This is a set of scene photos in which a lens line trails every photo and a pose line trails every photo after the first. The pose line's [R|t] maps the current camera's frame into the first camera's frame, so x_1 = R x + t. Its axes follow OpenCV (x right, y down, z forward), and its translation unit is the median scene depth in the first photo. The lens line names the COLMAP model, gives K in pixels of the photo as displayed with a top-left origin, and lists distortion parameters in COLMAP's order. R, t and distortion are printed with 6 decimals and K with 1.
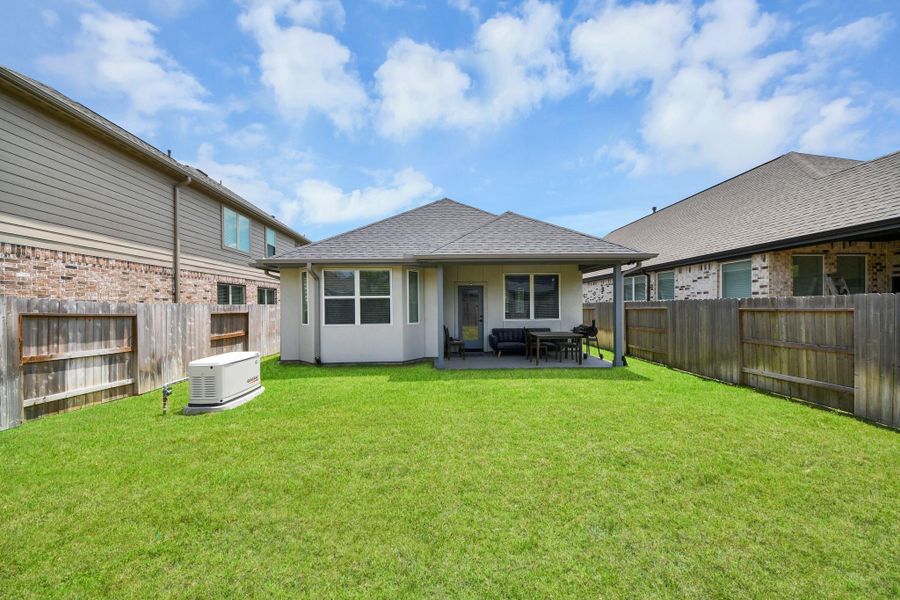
lens RADIAL K [[318.6, 0, 449.9], [0, 318.6, 306.5], [0, 0, 1]] dist [0.021500, -0.014790]
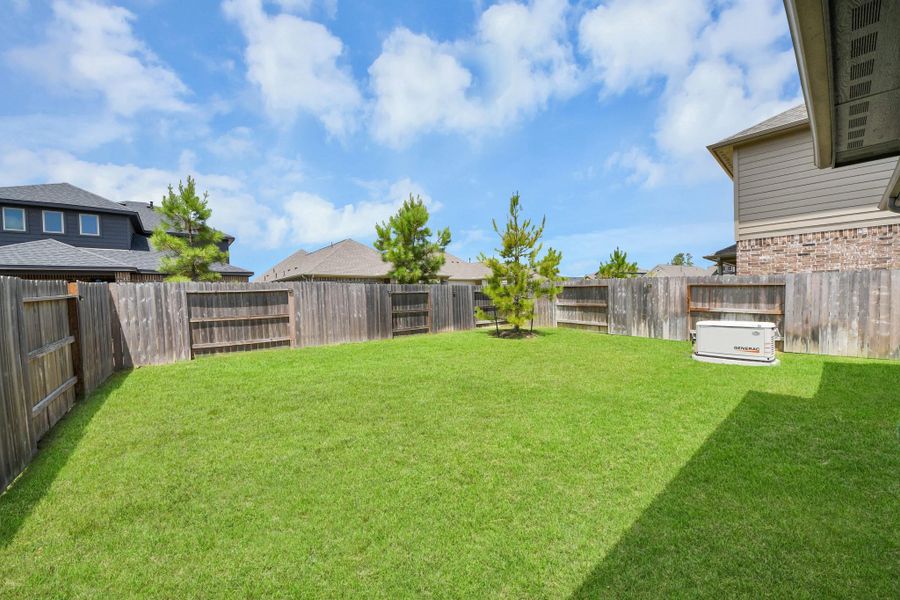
lens RADIAL K [[318.6, 0, 449.9], [0, 318.6, 306.5], [0, 0, 1]] dist [0.021500, -0.014790]
pose [[-0.791590, 0.052285, -0.608812, 0.745742], [0.036080, 0.998594, 0.038847, 0.018904], [0.609987, 0.008785, -0.792363, 1.224596]]
